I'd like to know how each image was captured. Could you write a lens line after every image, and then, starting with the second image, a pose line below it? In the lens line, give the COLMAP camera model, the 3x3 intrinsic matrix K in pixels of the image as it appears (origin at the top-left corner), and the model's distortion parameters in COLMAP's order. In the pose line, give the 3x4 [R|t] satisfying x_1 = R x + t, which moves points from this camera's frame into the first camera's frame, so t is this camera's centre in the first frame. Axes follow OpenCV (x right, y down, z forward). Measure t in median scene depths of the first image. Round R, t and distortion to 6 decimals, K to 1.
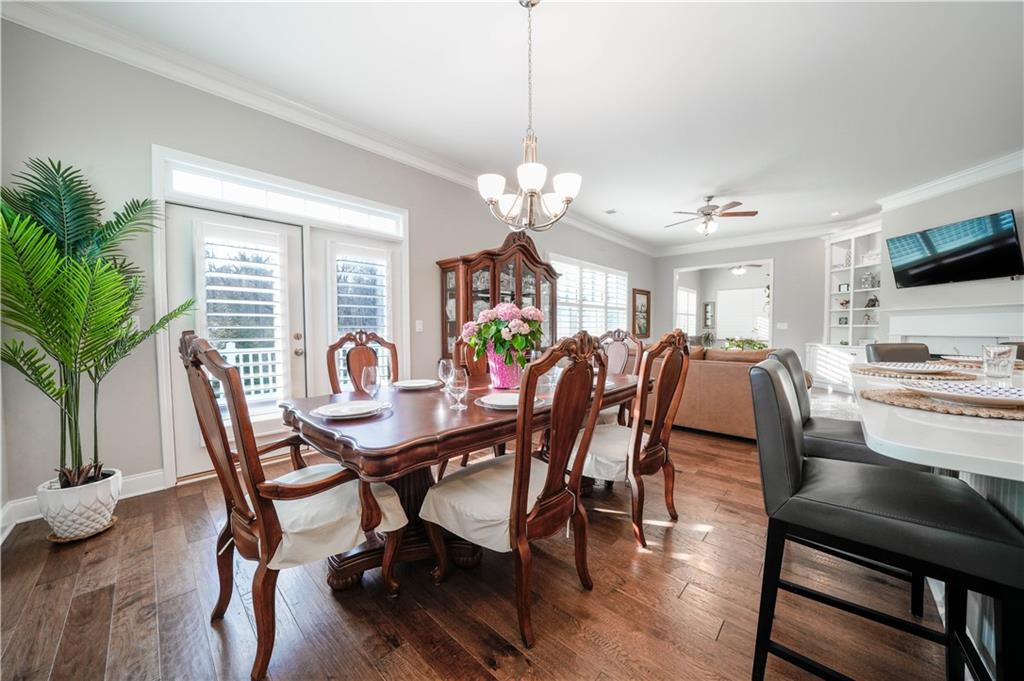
lens RADIAL K [[355.7, 0, 512.0], [0, 355.7, 340.5], [0, 0, 1]] dist [-0.019039, 0.000435]
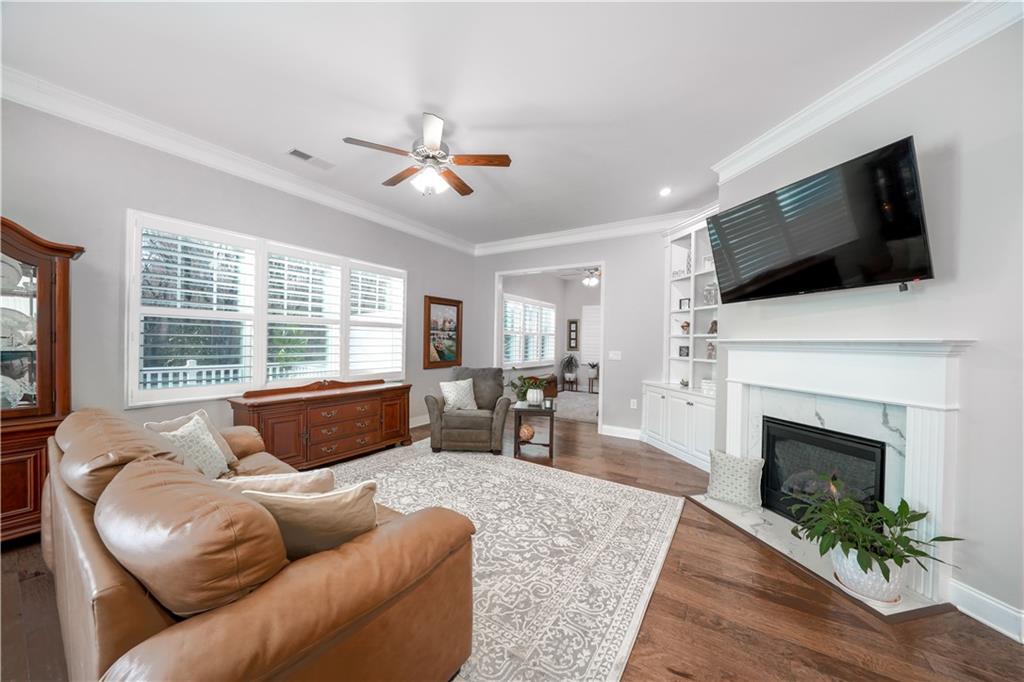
lens RADIAL K [[355.7, 0, 512.0], [0, 355.7, 341.0], [0, 0, 1]] dist [-0.019039, 0.000435]
pose [[0.984016, 0.021407, 0.176786, 0.485901], [-0.015624, 0.999298, -0.034042, -0.047256], [-0.177391, 0.030736, 0.983660, 0.368483]]
